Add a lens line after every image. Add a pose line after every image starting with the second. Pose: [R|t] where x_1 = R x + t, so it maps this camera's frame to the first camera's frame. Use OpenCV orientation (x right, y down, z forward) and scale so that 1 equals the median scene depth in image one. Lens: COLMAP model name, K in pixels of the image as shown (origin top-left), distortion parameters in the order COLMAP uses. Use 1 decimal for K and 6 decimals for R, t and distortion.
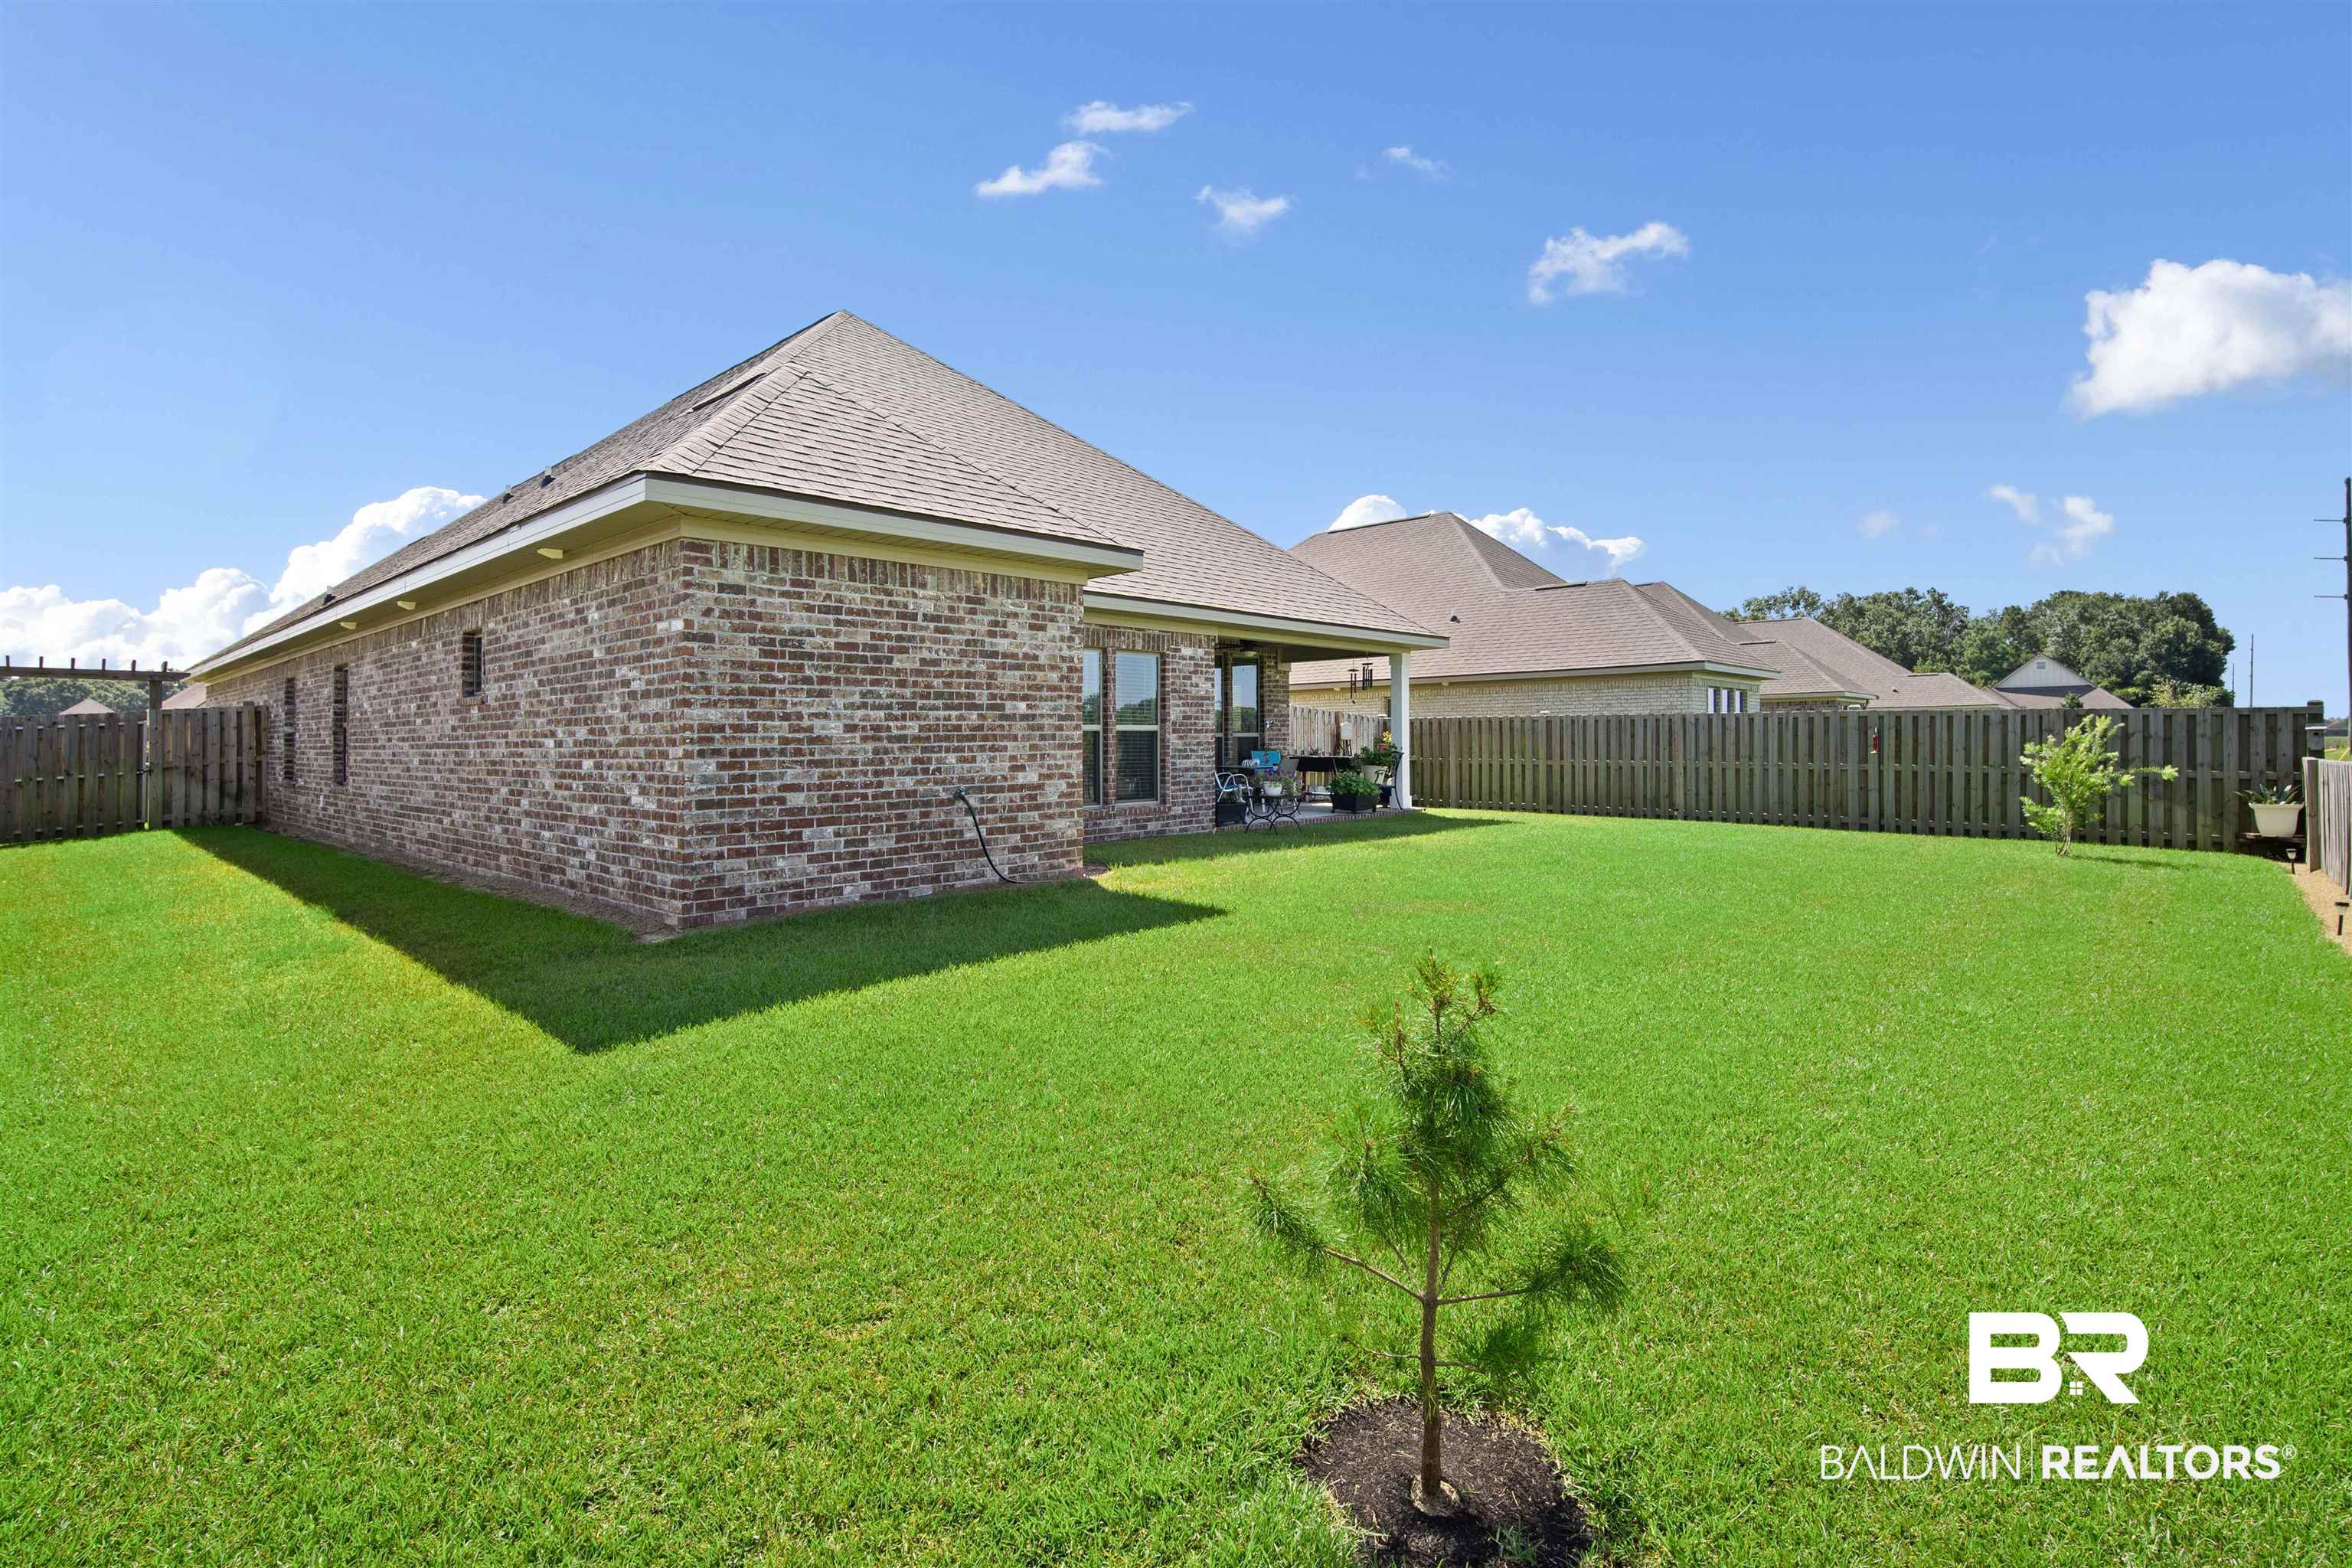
lens RADIAL K [[1049.9, 0, 1189.5], [0, 1049.9, 718.2], [0, 0, 1]] dist [0.003712, 0.001564]
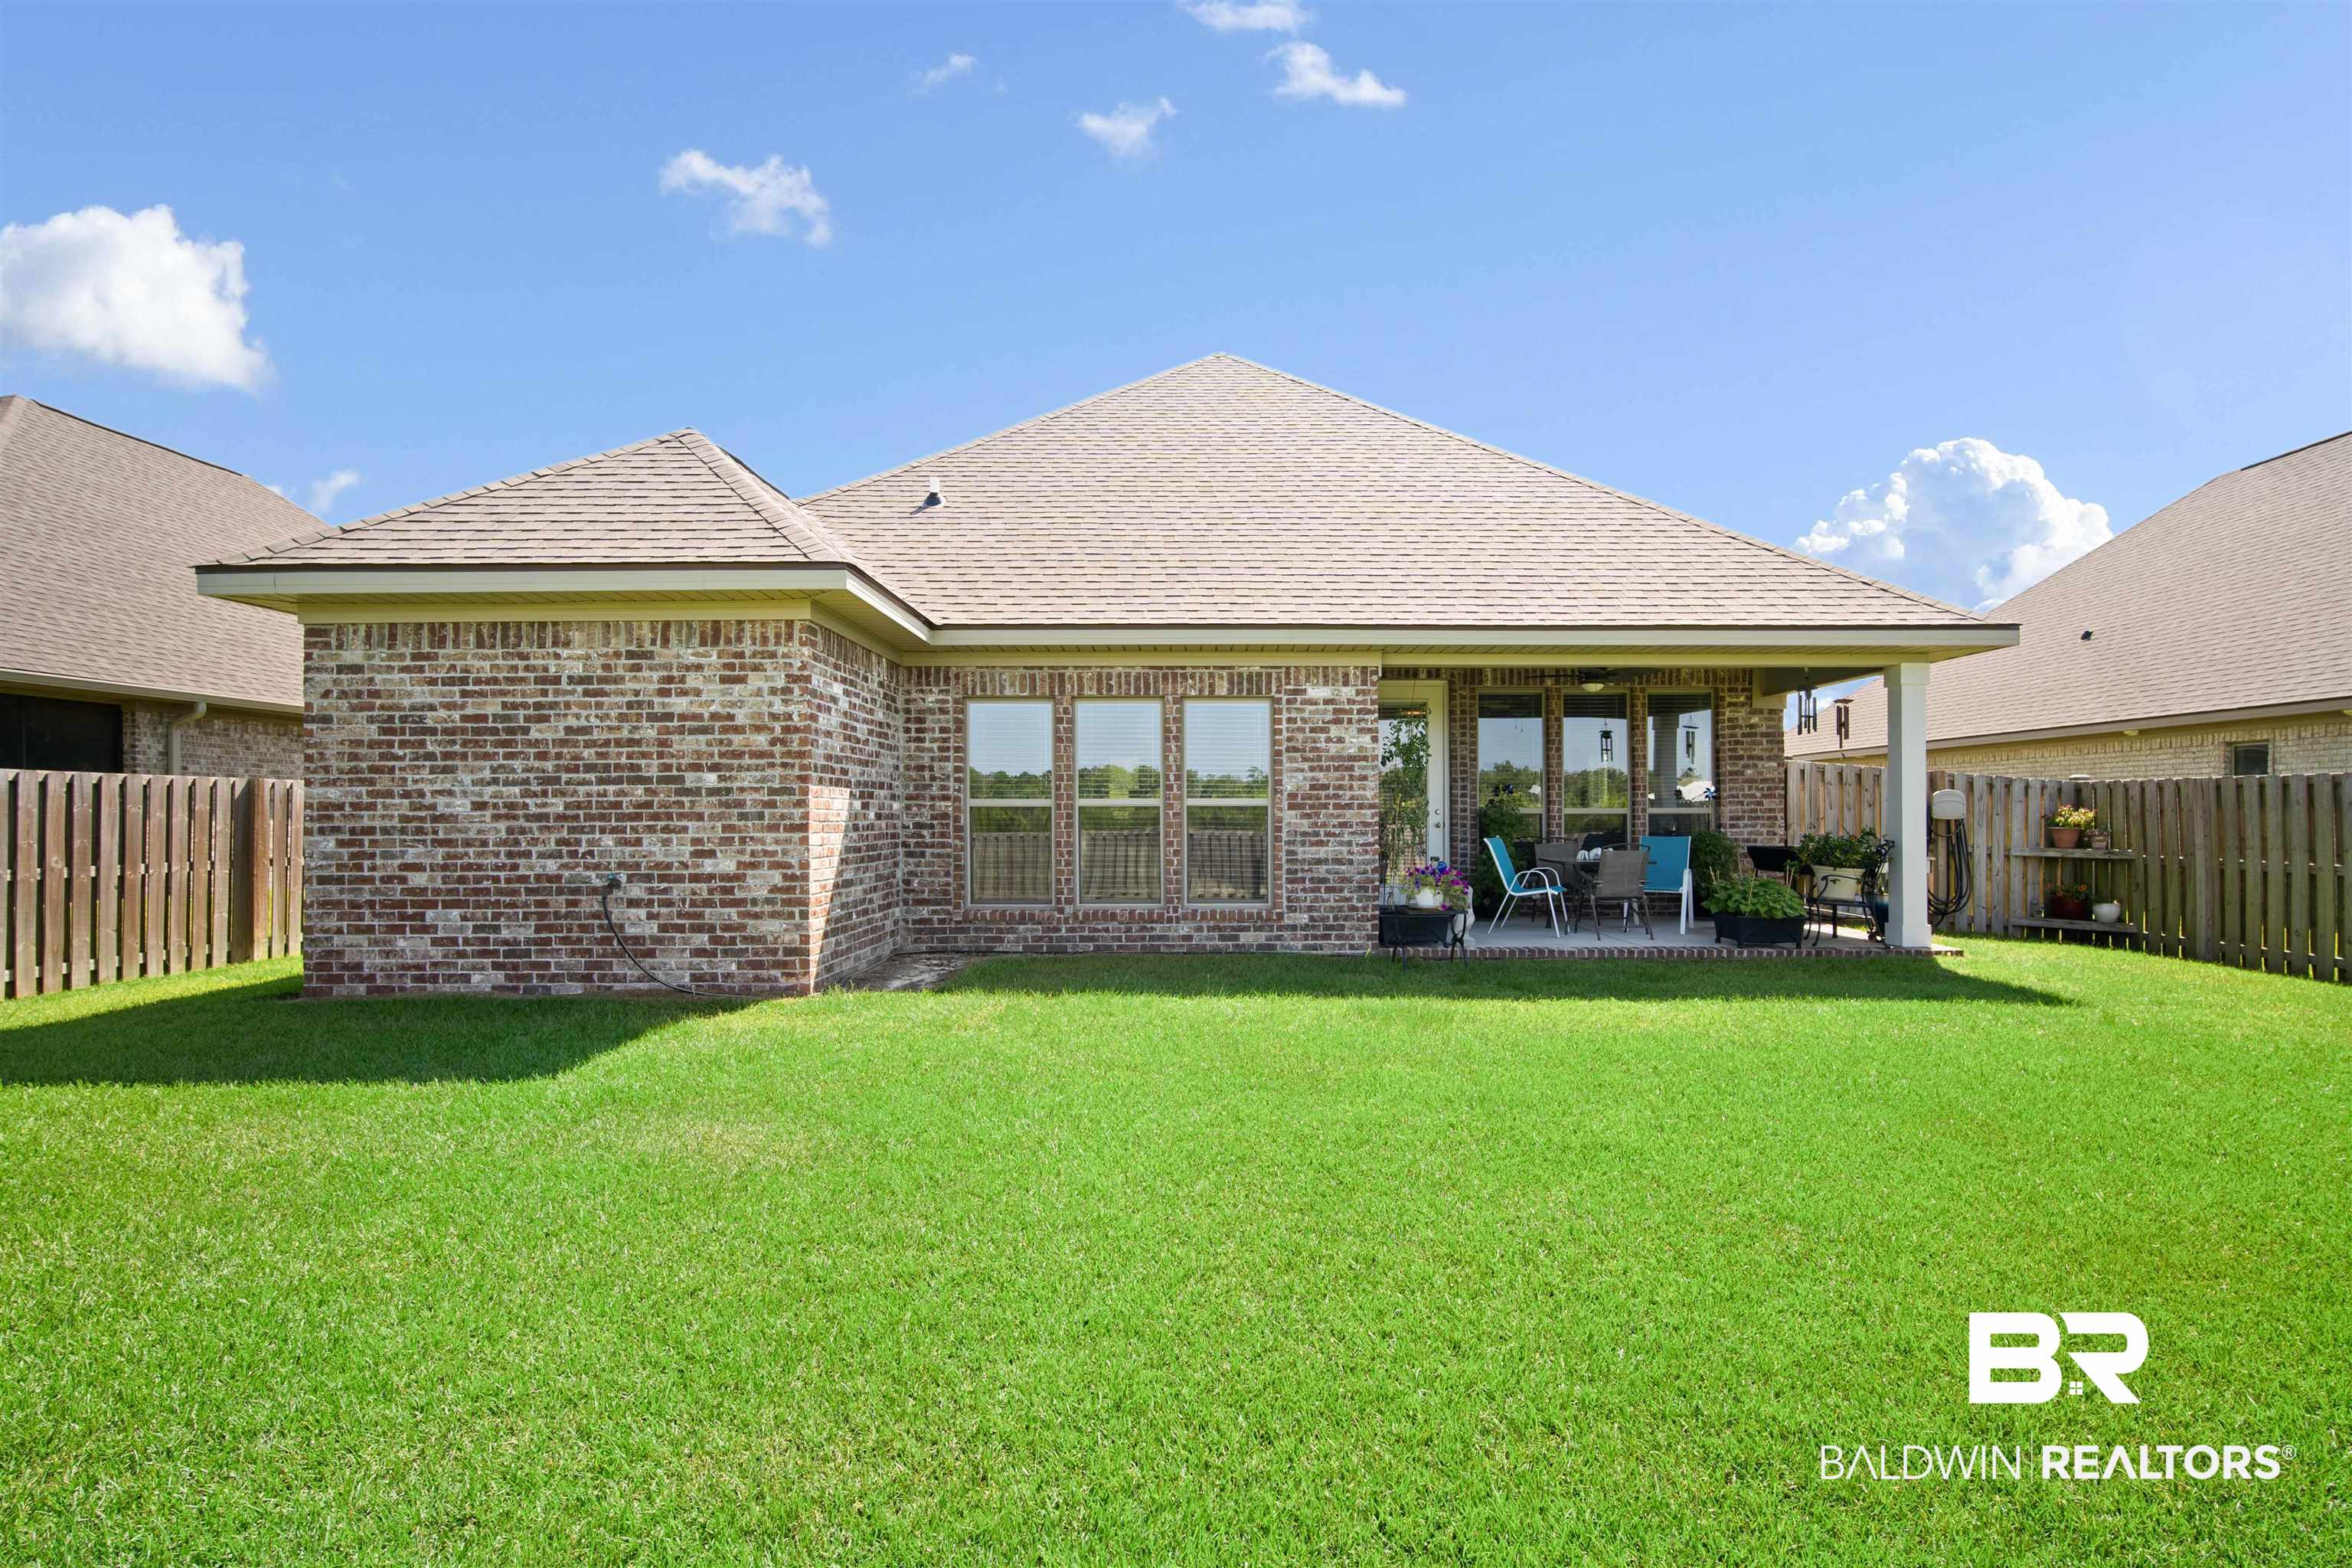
lens RADIAL K [[1049.9, 0, 1181.0], [0, 1049.9, 798.6], [0, 0, 1]] dist [0.003712, 0.001564]
pose [[0.689430, -0.004124, -0.724340, 0.739928], [0.010507, 0.999936, 0.004307, 0.005282], [0.724276, -0.010580, 0.689429, 0.759050]]
